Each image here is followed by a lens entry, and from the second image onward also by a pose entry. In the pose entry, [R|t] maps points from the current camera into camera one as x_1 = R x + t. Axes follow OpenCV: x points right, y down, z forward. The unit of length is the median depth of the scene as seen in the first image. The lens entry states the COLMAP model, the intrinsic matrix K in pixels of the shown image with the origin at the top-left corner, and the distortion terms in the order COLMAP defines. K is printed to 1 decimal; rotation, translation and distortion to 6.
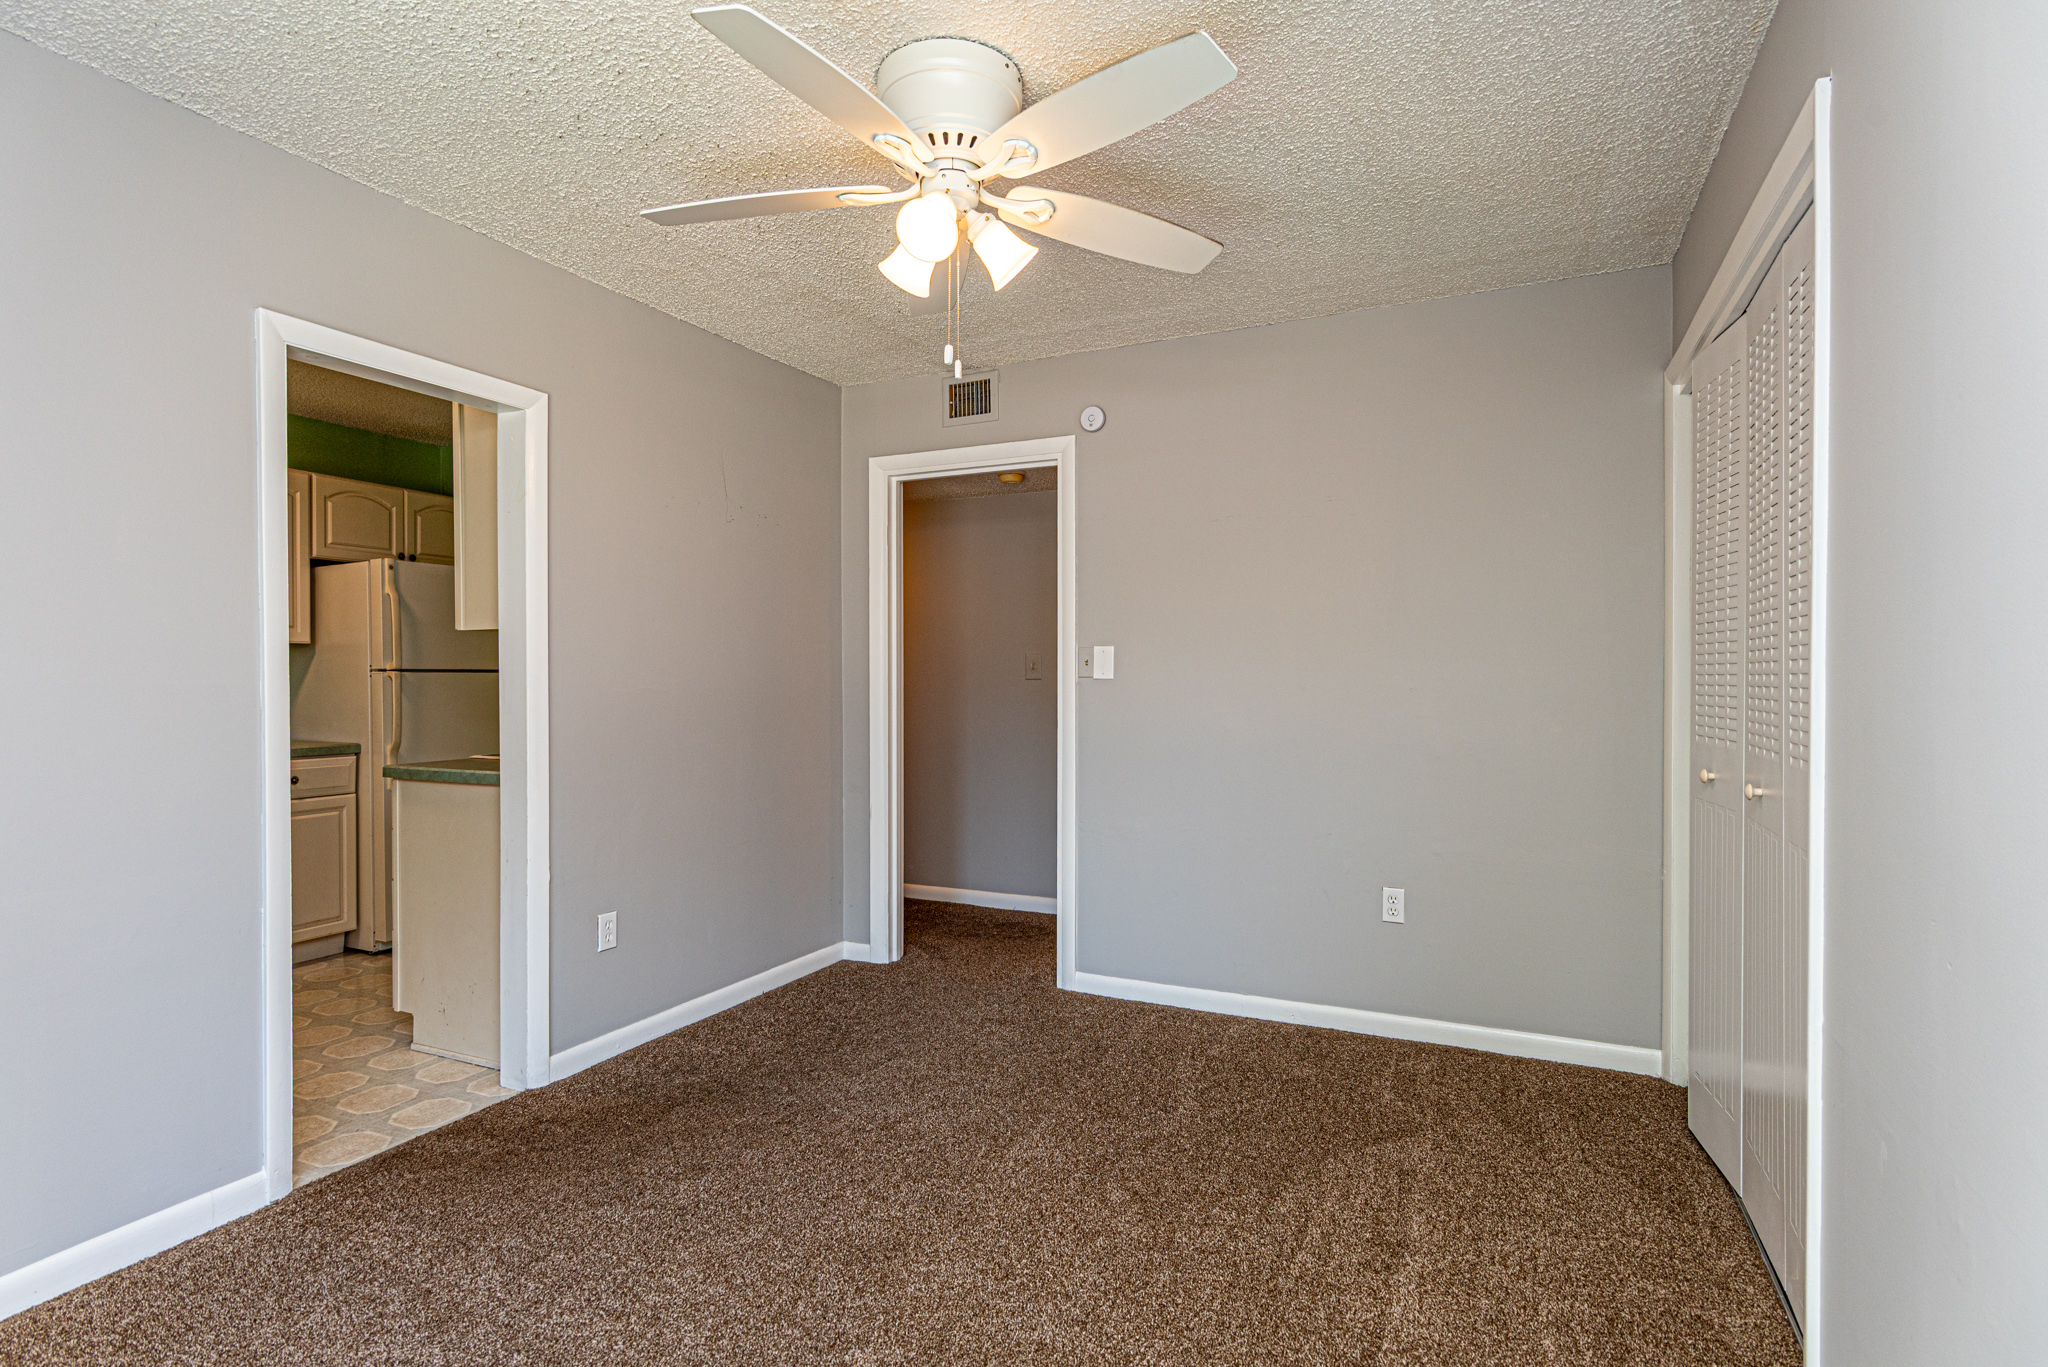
lens RADIAL K [[1016.9, 0, 1024.0], [0, 1016.9, 683.5], [0, 0, 1]] dist [0.003605, -0.000734]
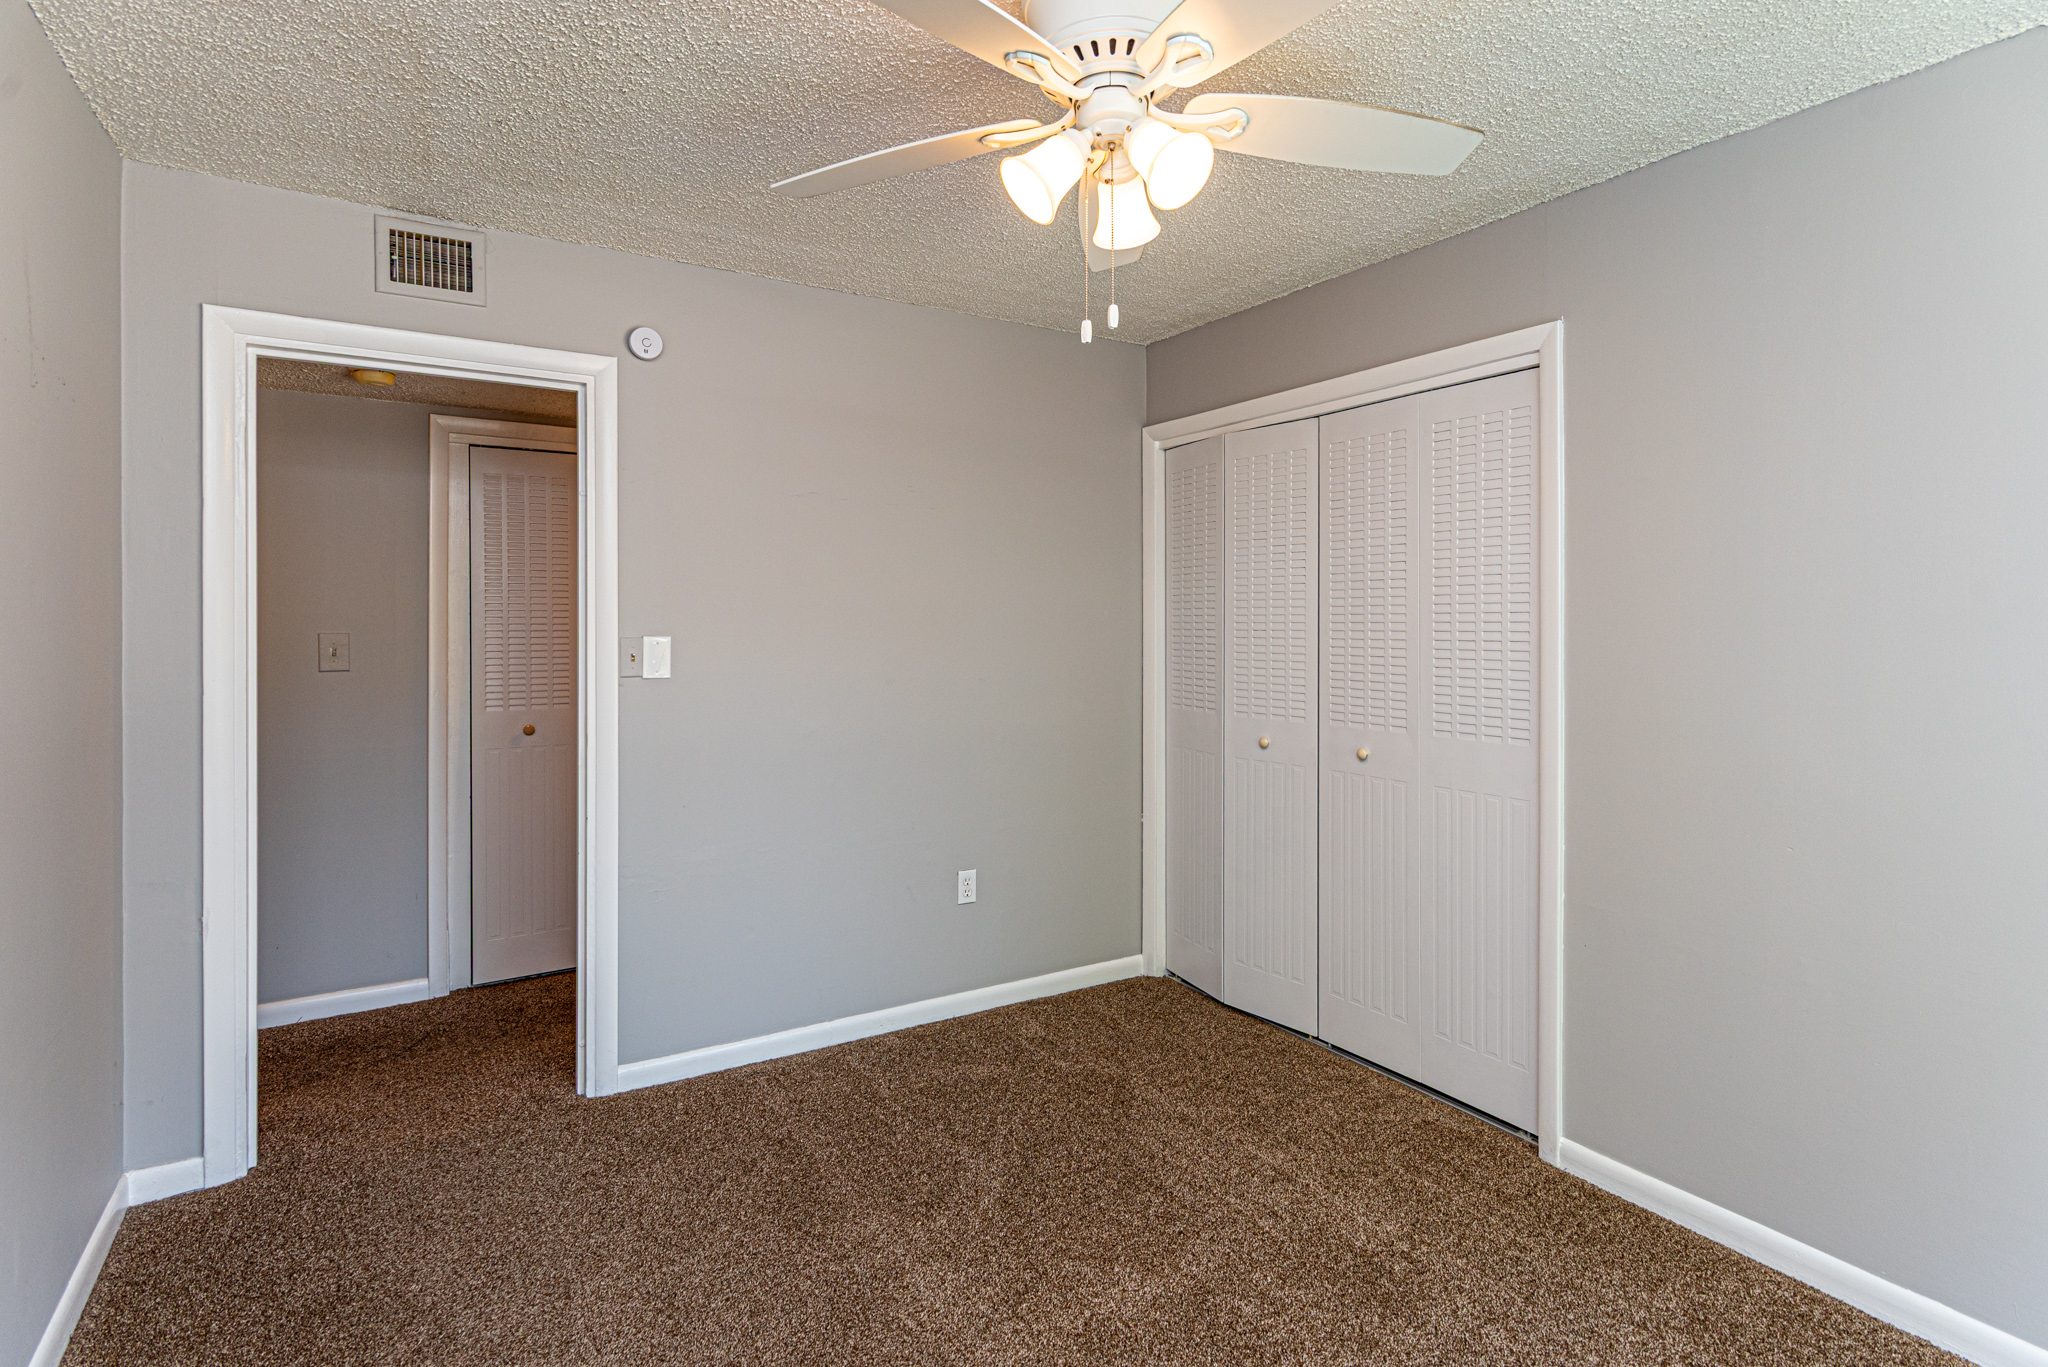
lens RADIAL K [[1005.4, 0, 1016.5], [0, 1005.4, 632.8], [0, 0, 1]] dist [-0.001200, -0.000148]
pose [[0.547660, -0.002393, 0.836698, -0.420750], [0.006981, 0.999974, -0.001709, -0.036509], [-0.836672, 0.006777, 0.547662, 0.346858]]
